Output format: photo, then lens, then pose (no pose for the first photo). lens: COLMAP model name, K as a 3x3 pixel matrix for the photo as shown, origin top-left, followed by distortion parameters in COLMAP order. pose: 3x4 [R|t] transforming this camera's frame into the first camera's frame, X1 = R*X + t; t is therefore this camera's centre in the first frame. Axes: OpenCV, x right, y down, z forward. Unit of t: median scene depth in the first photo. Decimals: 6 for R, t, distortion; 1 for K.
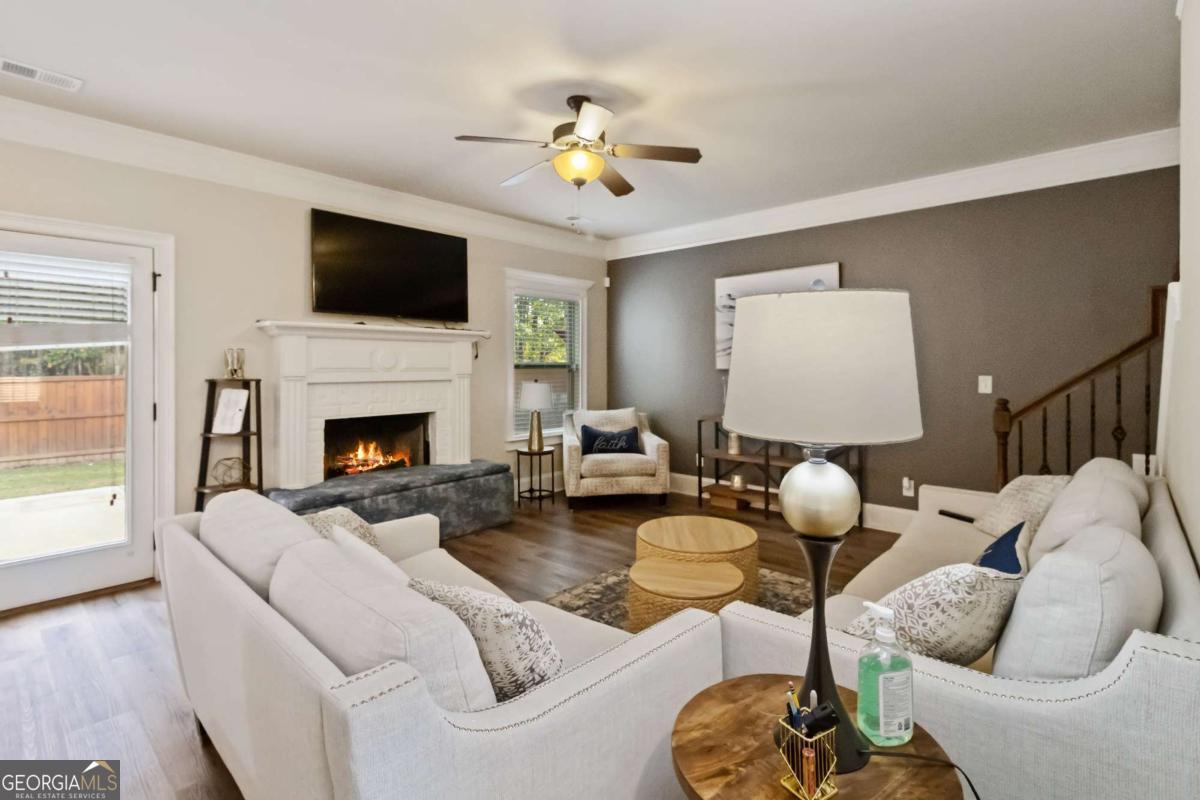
lens RADIAL K [[554.6, 0, 606.5], [0, 554.6, 387.5], [0, 0, 1]] dist [0.001126, 0.000239]
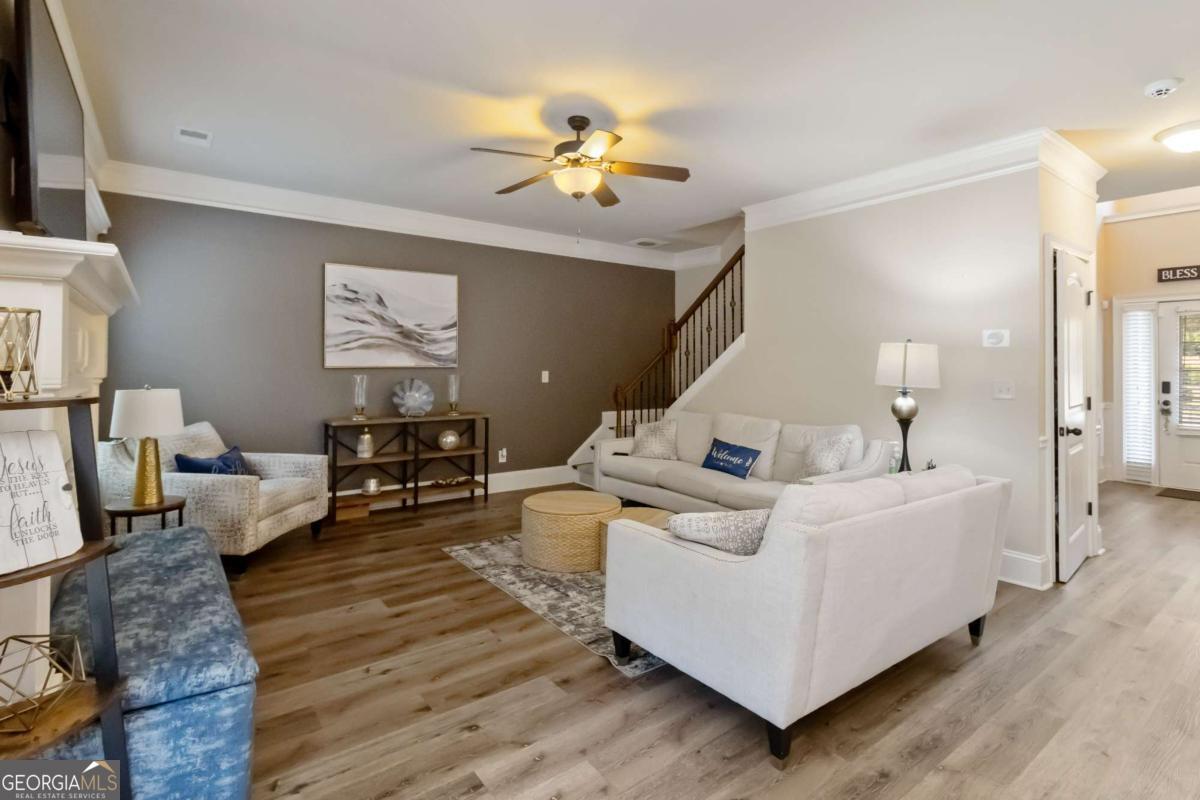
lens RADIAL K [[592.1, 0, 599.6], [0, 592.1, 375.9], [0, 0, 1]] dist [-0.006571, -0.000783]
pose [[0.192246, -0.015156, 0.981230, -1.020003], [0.035083, 0.999348, 0.008563, -0.019003], [-0.980719, 0.032778, 0.192652, 0.639202]]
